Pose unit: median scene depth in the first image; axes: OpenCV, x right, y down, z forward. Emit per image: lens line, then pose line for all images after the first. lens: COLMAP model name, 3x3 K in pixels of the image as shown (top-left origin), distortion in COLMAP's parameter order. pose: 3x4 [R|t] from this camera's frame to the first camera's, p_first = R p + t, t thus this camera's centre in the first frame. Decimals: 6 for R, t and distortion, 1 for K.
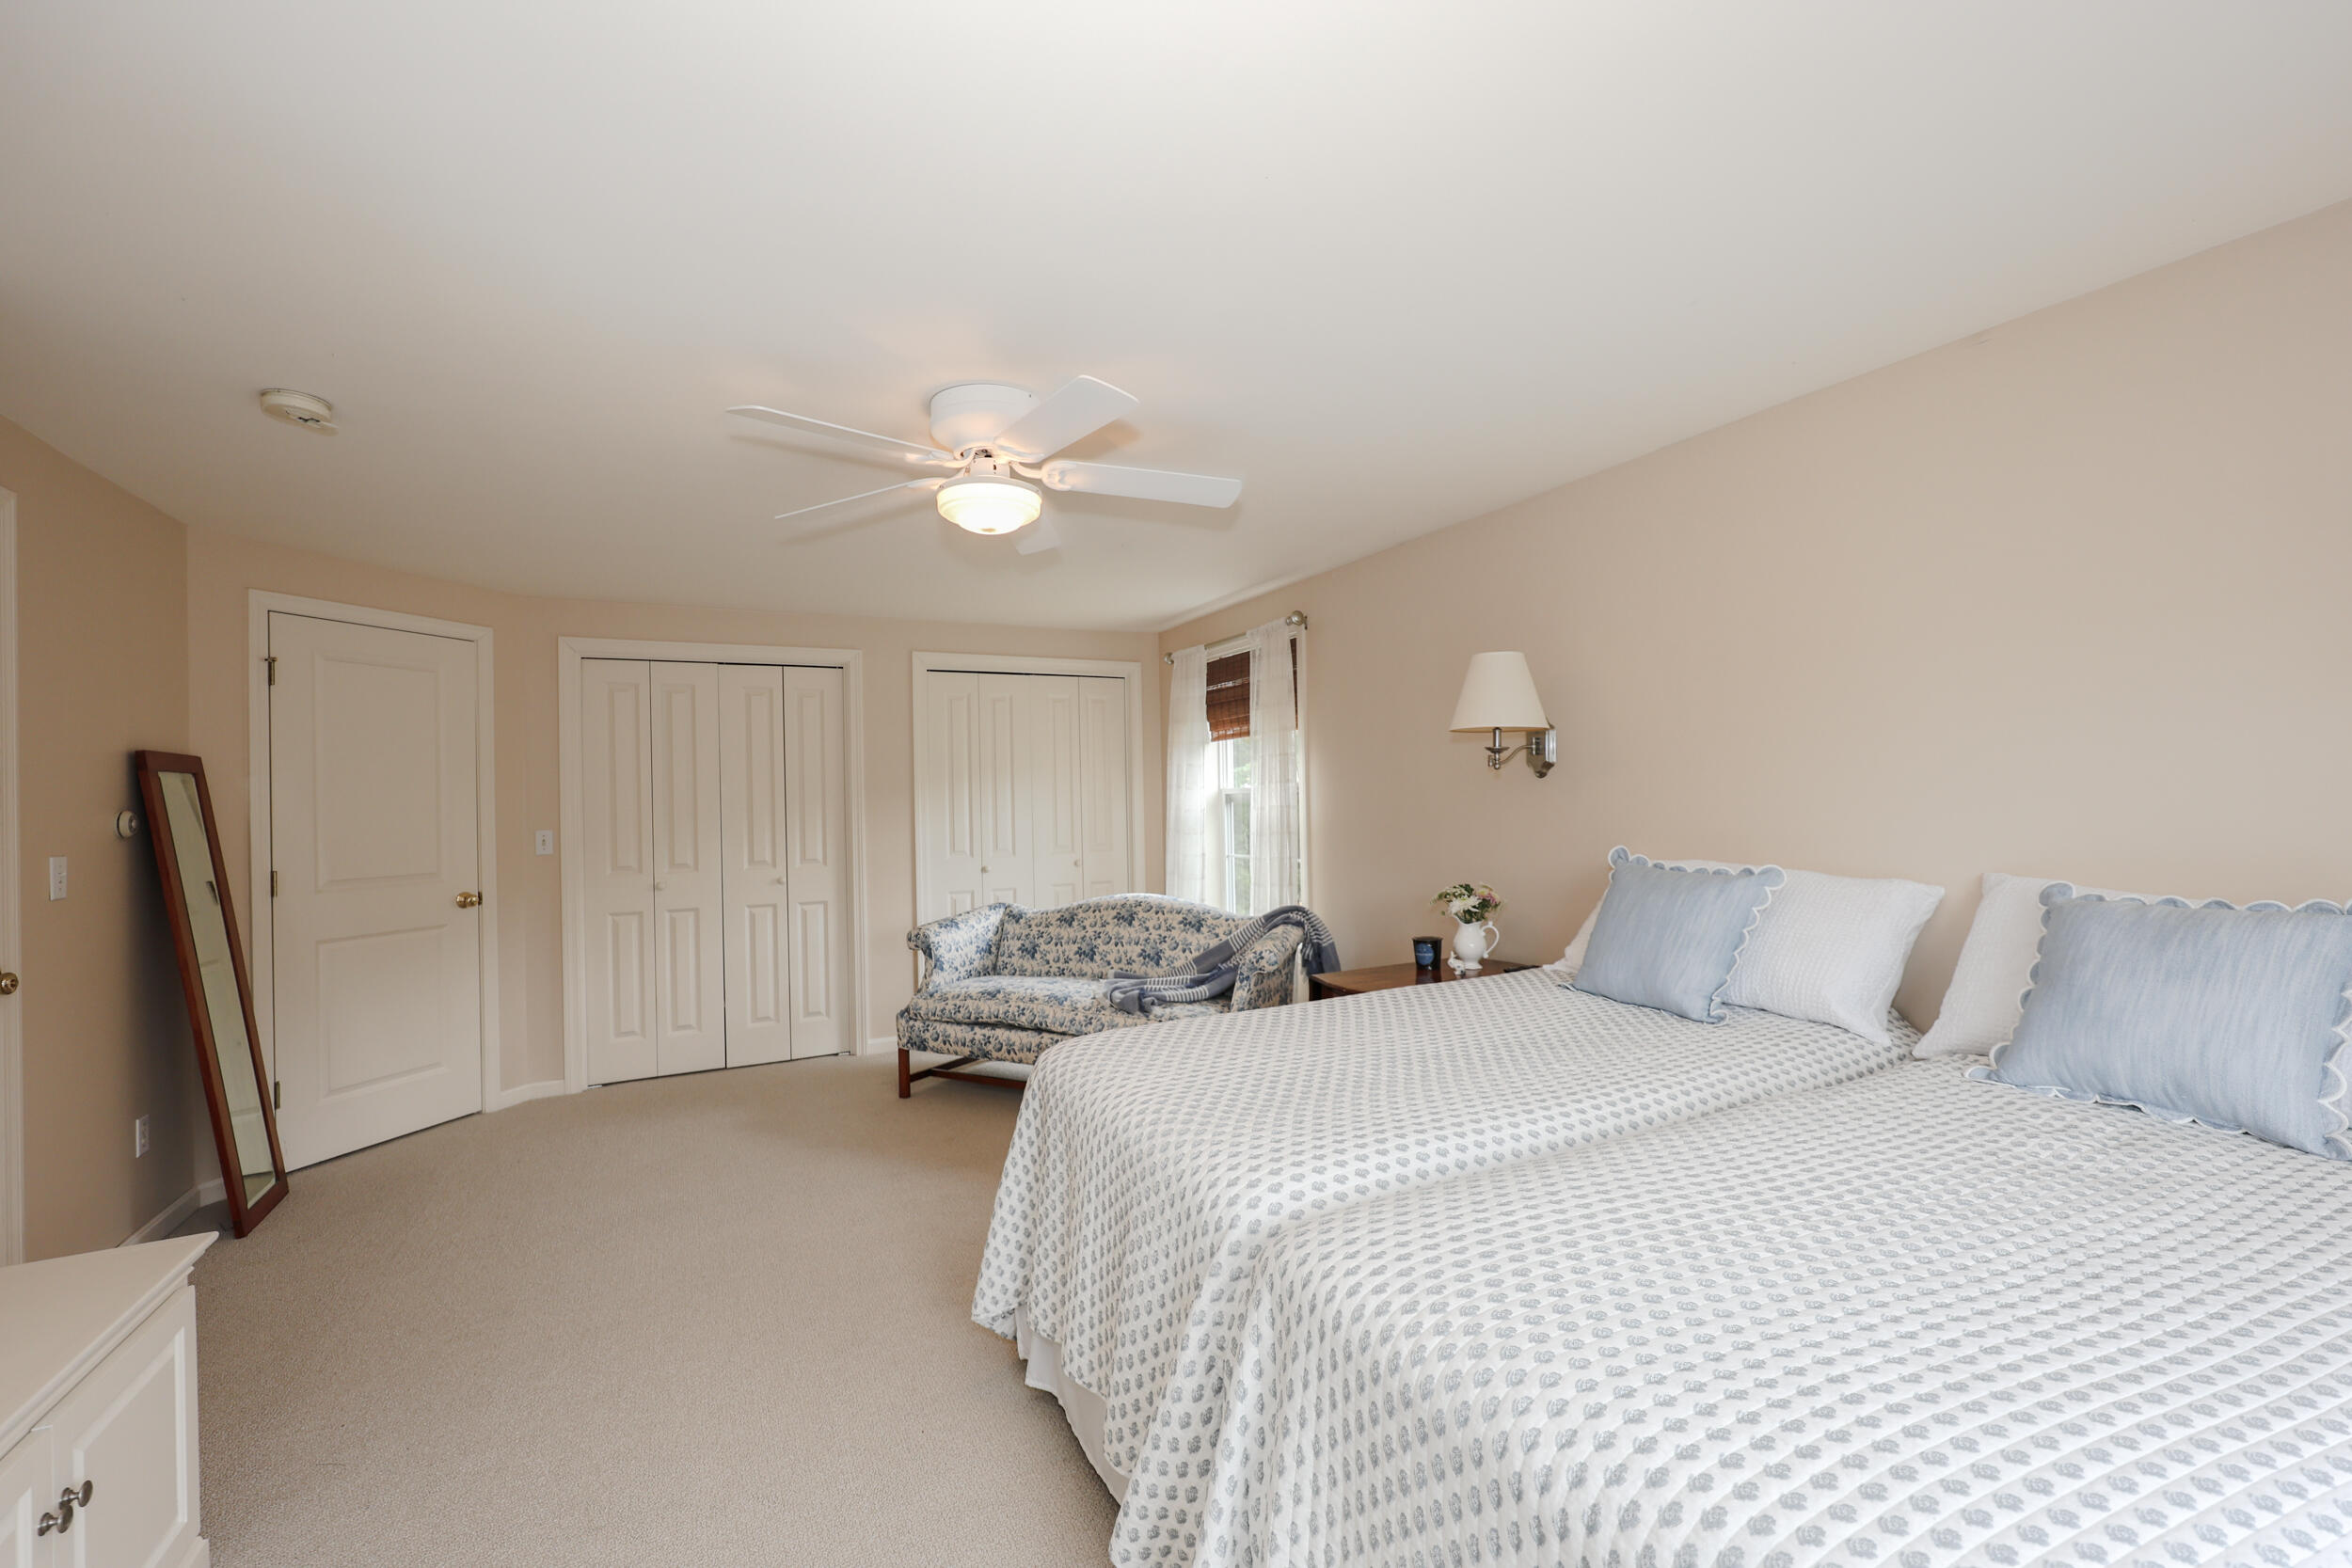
lens RADIAL K [[948.9, 0, 1172.7], [0, 948.9, 788.0], [0, 0, 1]] dist [0.003567, -0.000105]
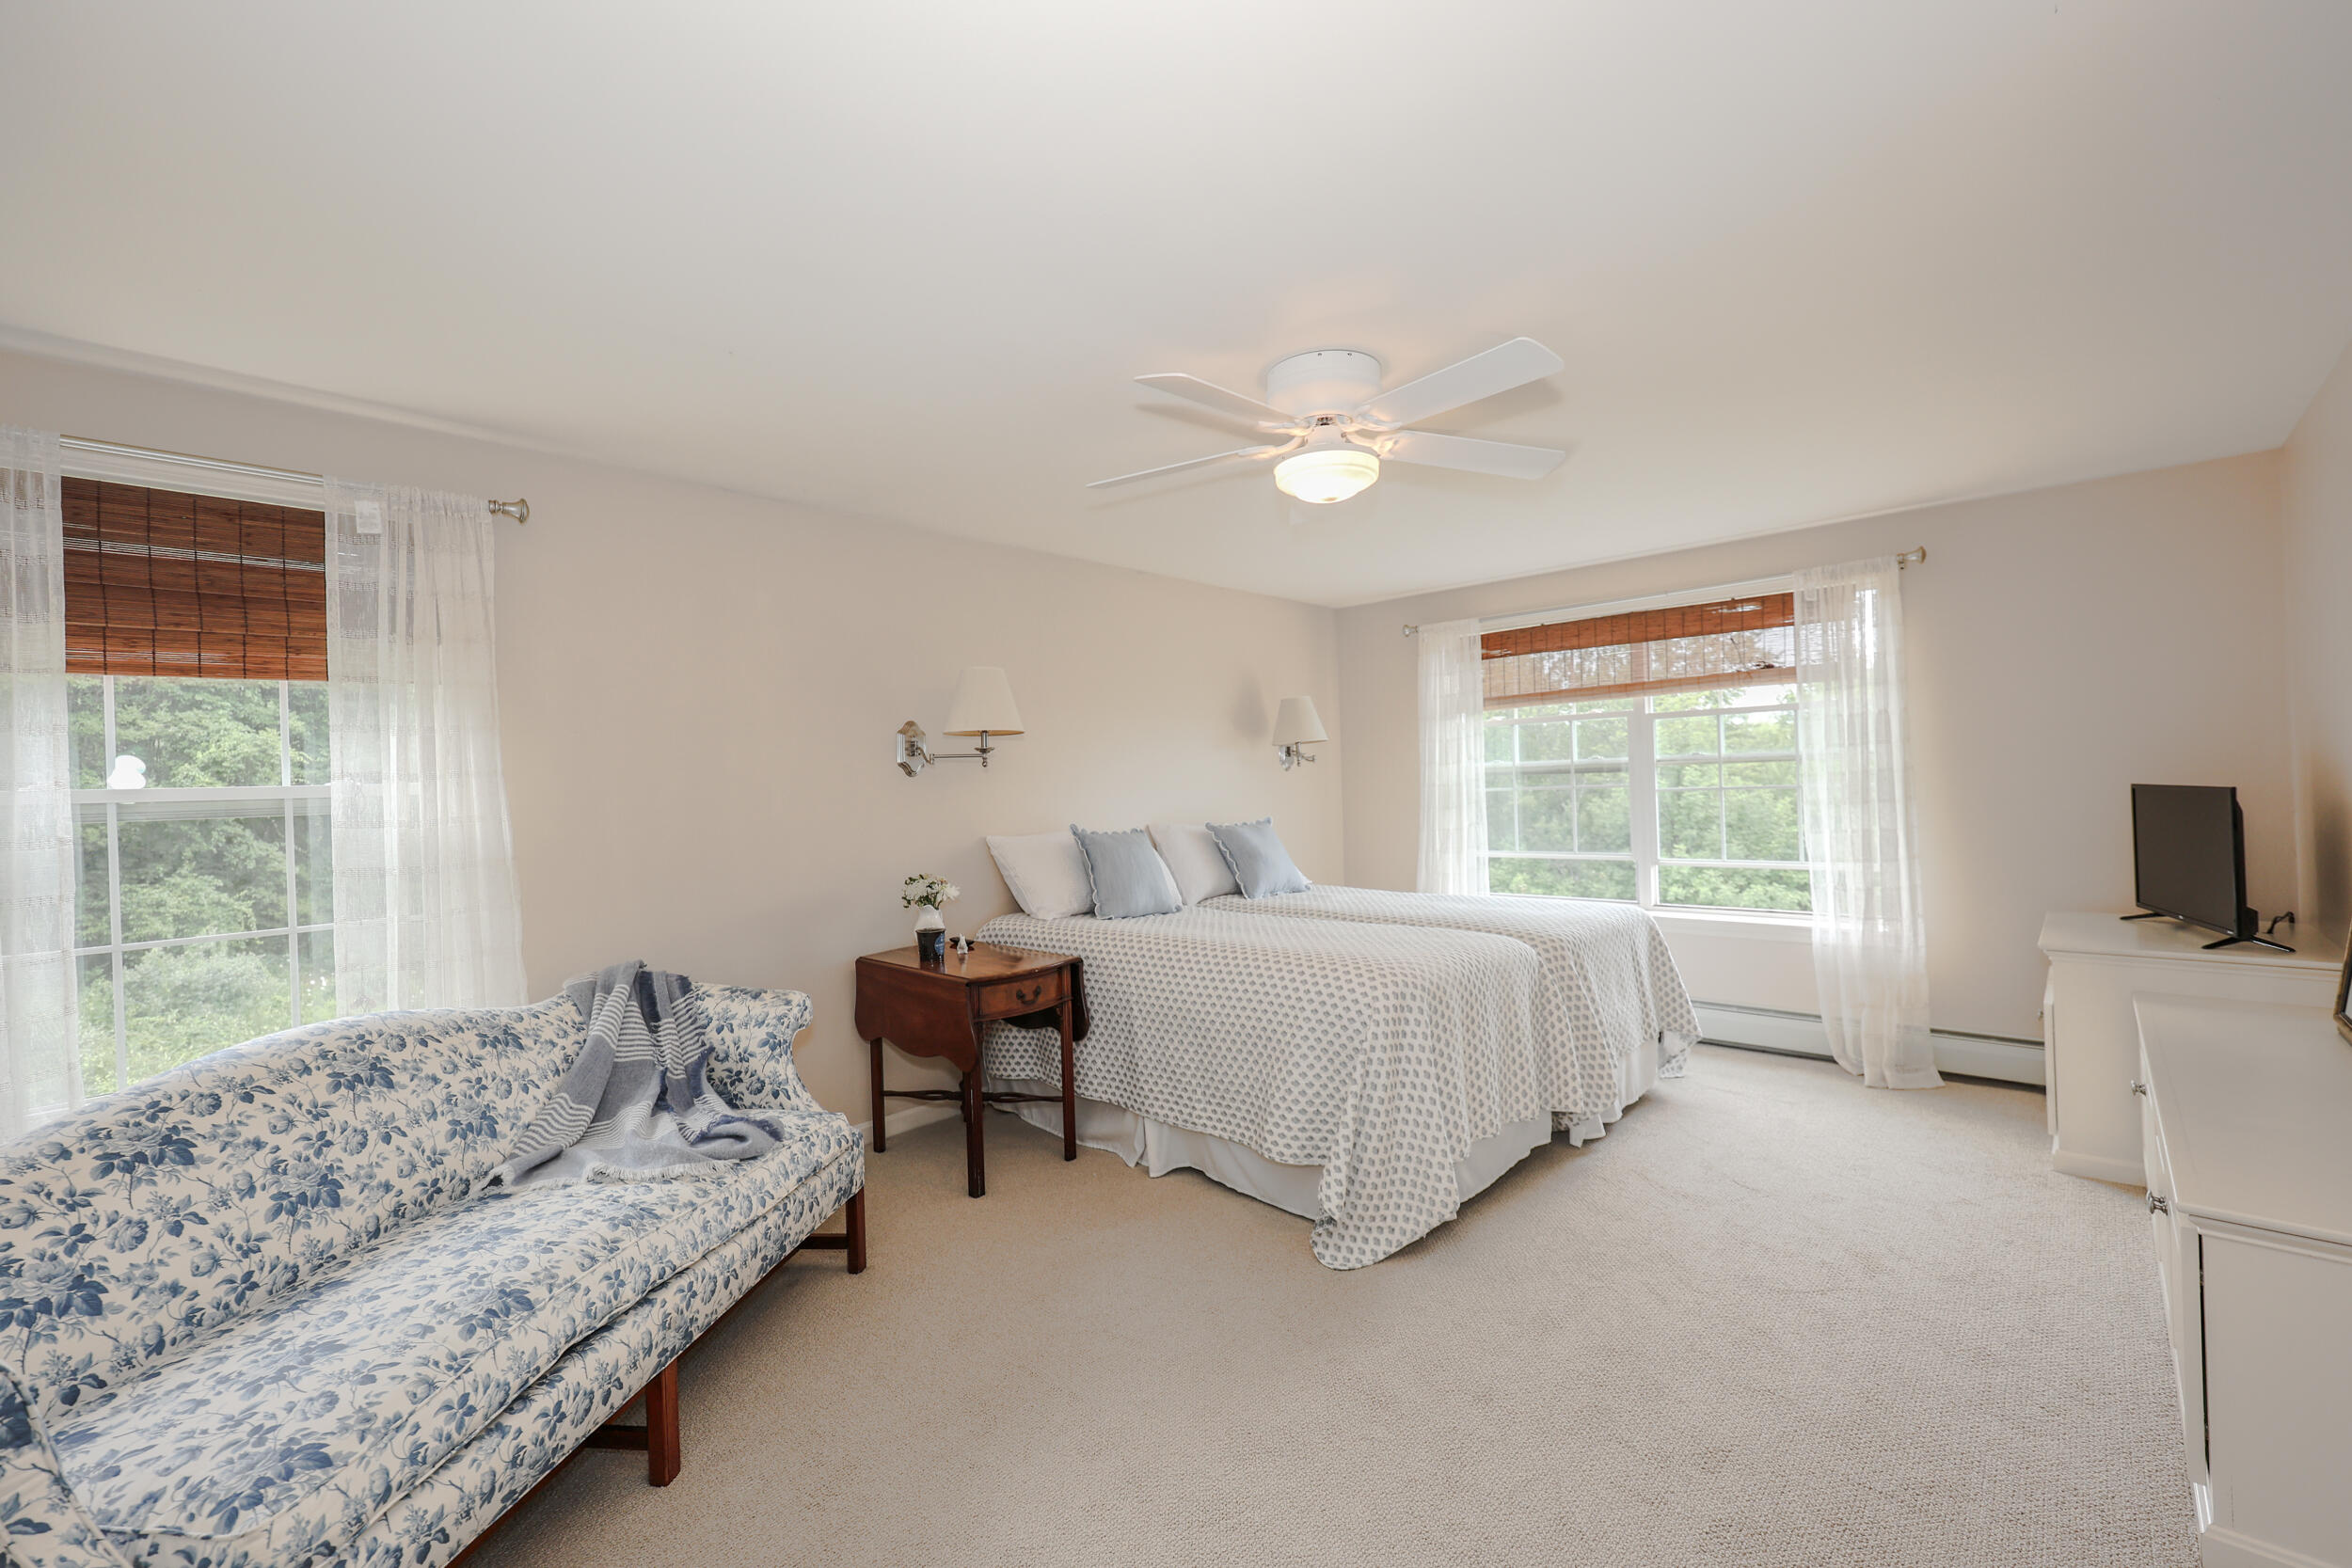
lens RADIAL K [[970.0, 0, 1176.0], [0, 970.0, 784.0], [0, 0, 1]] dist [0.000294, -0.000135]
pose [[-0.361199, 0.032837, 0.931910, -0.596578], [0.028582, 0.999300, -0.024133, 0.026404], [-0.932051, 0.017919, -0.361885, 0.824707]]
